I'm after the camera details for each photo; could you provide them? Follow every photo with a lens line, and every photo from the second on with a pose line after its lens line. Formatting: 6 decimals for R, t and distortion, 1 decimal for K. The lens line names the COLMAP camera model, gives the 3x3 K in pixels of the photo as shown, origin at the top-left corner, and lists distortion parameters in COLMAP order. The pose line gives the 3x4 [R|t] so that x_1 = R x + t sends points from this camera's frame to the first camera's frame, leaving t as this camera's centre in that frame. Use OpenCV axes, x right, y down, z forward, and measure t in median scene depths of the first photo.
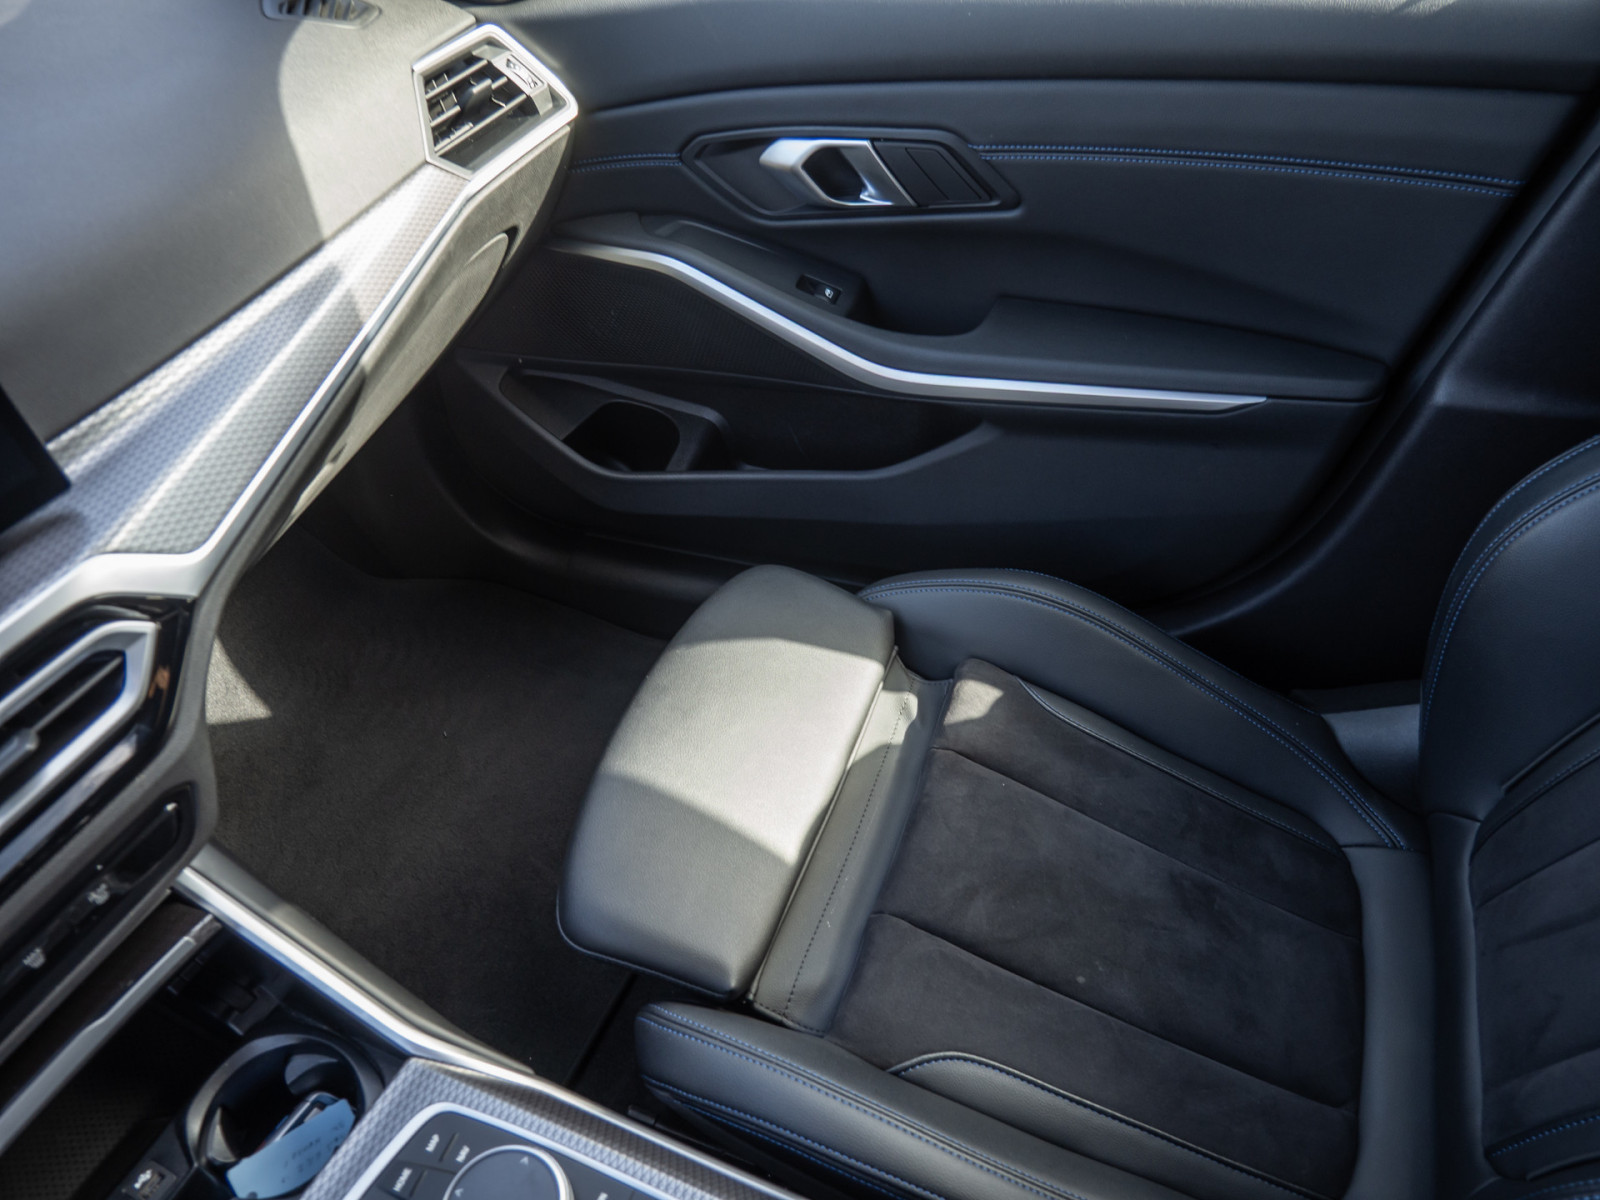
lens RADIAL K [[1156.6, 0, 783.8], [0, 1156.6, 609.7], [0, 0, 1]] dist [-0.044597, 0.005411]
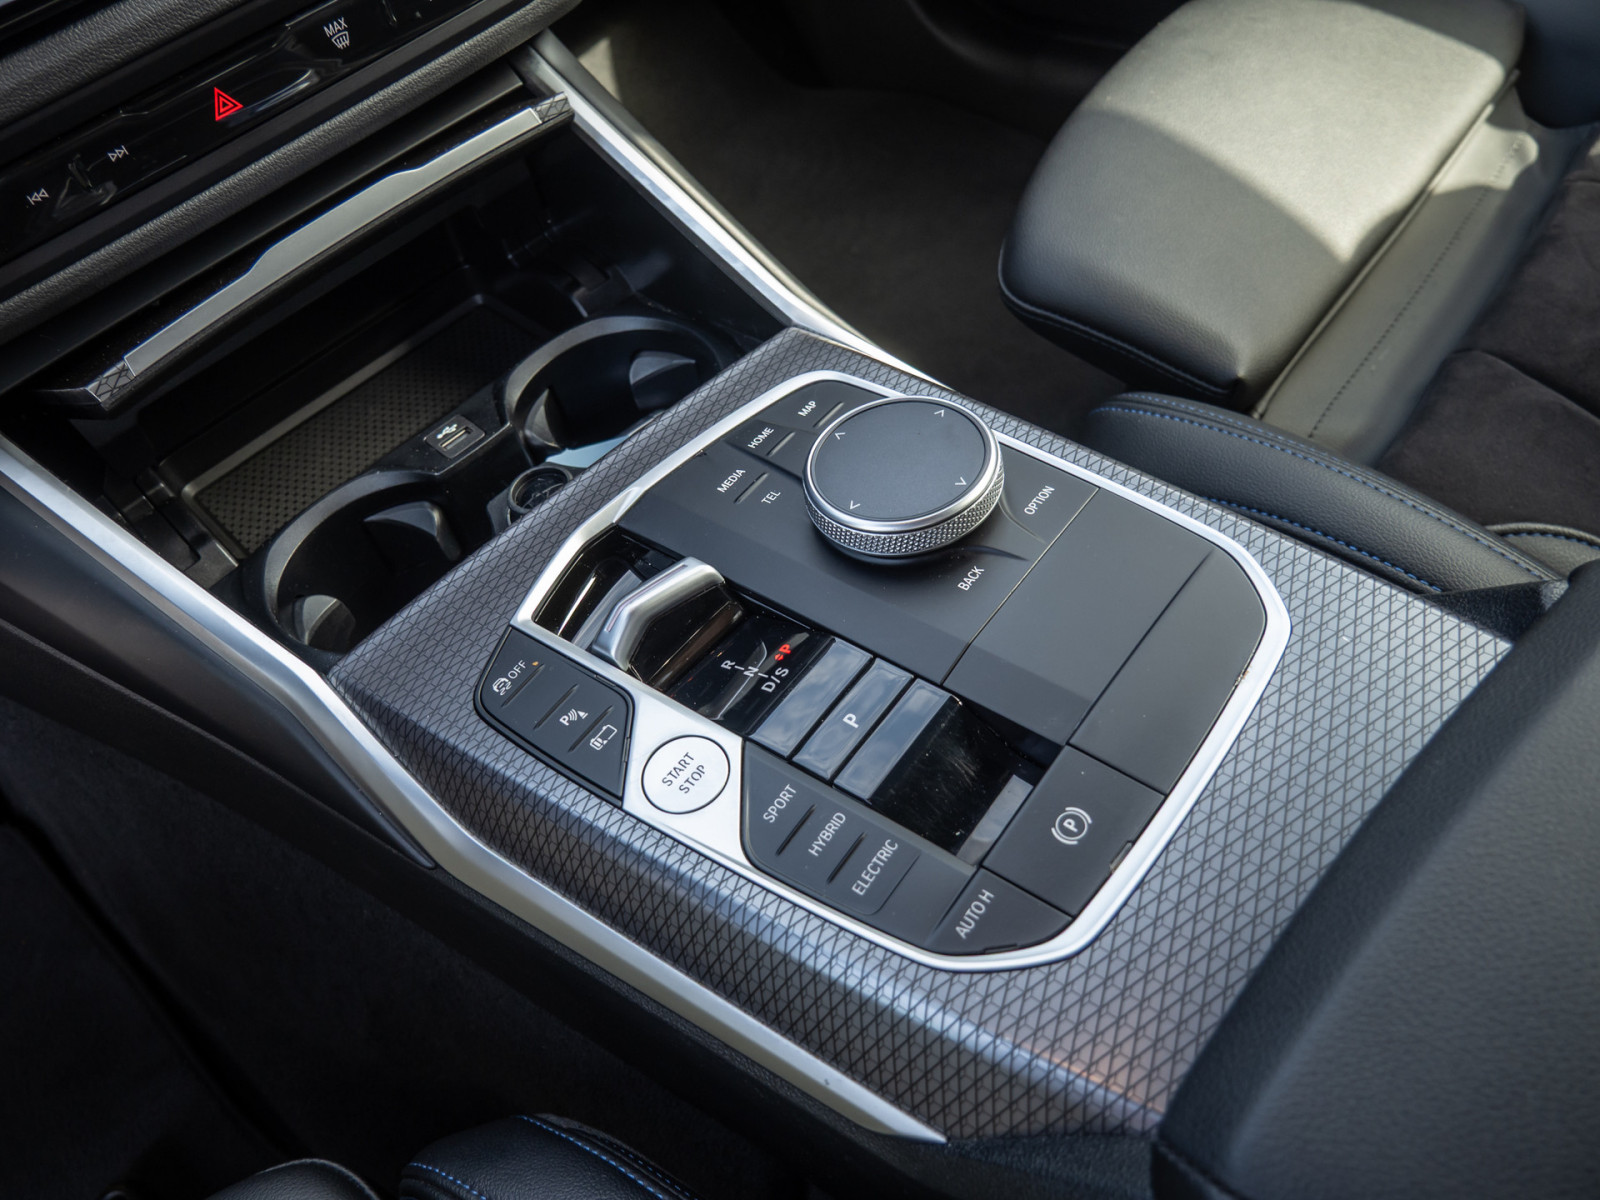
lens RADIAL K [[1156.6, 0, 782.7], [0, 1156.6, 608.7], [0, 0, 1]] dist [-0.044597, 0.005411]
pose [[0.937143, 0.190369, -0.292443, -0.074334], [-0.138450, 0.972137, 0.189157, 0.373034], [0.320304, -0.136778, 0.937388, 0.255807]]
